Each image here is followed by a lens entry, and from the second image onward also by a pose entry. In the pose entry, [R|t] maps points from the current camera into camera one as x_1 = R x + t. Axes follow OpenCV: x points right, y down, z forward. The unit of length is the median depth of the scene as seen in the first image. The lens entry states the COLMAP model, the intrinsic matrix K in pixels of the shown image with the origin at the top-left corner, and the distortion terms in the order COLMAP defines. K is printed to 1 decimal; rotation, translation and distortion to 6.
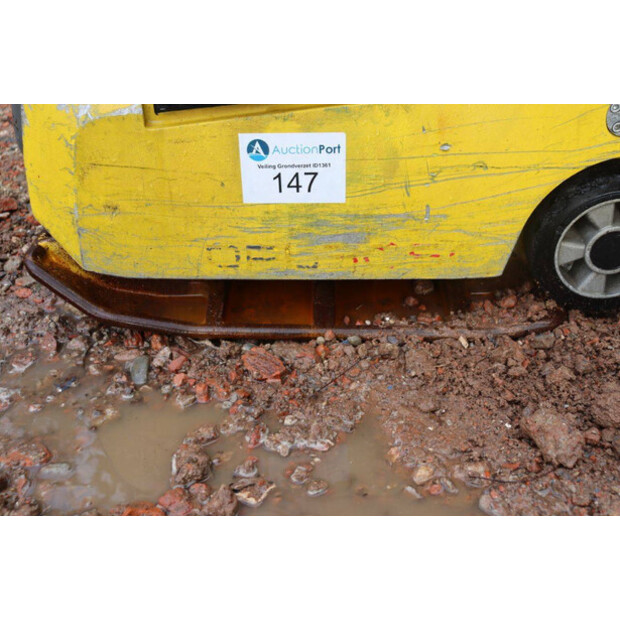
lens RADIAL K [[708.0, 0, 310.0], [0, 708.0, 310.0], [0, 0, 1]] dist [-0.000650, 0.021642]
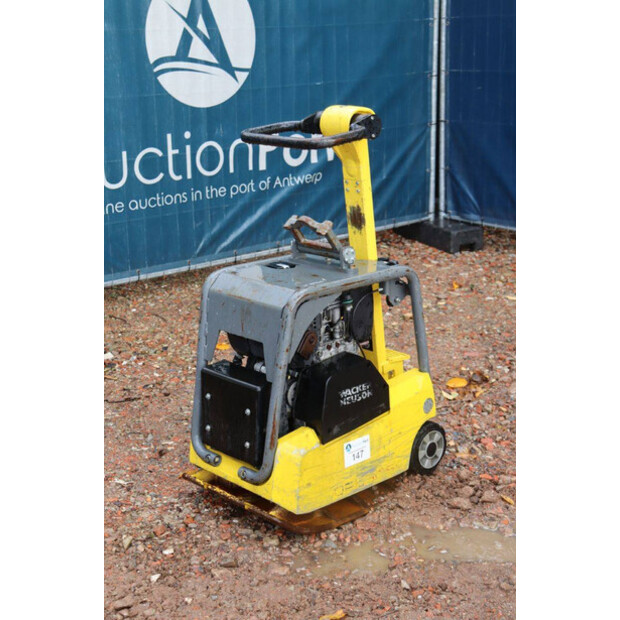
lens RADIAL K [[983.2, 0, 310.0], [0, 983.2, 310.0], [0, 0, 1]] dist [0.092515, 0.068477]
pose [[0.715256, -0.170534, 0.677736, -2.631511], [0.398333, 0.896305, -0.194855, -0.007130], [-0.574229, 0.409336, 0.709017, -1.867038]]
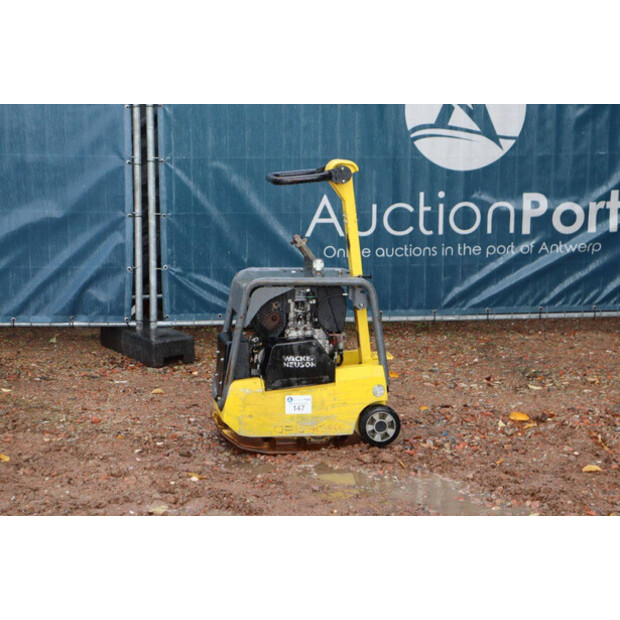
lens RADIAL K [[1423.0, 0, 310.0], [0, 1423.0, 310.0], [0, 0, 1]] dist [0.331382, 0.009215]
pose [[0.982656, 0.007580, 0.185284, -1.365923], [0.076927, 0.892471, -0.444497, 2.728510], [-0.168730, 0.451041, 0.876409, -5.917335]]
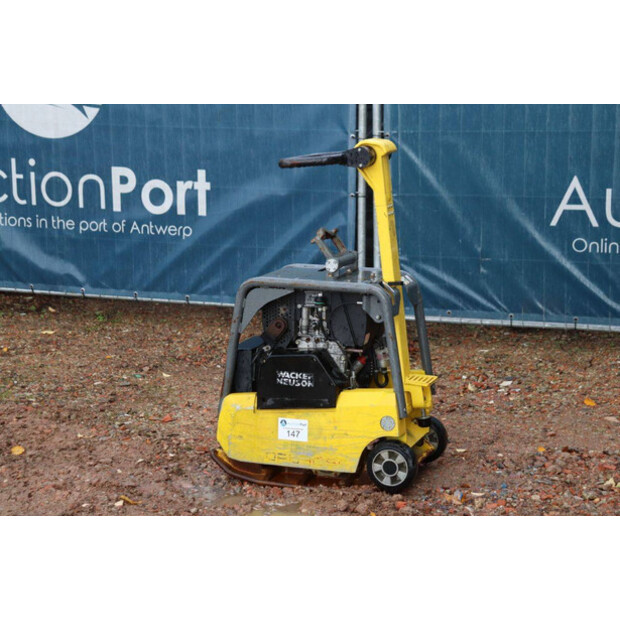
lens RADIAL K [[1423.0, 0, 310.0], [0, 1423.0, 310.0], [0, 0, 1]] dist [0.331382, 0.009215]
pose [[0.947742, 0.077115, -0.309577, 1.981371], [-0.200712, 0.898380, -0.390676, 1.806089], [0.247991, 0.432396, 0.866911, -4.793901]]
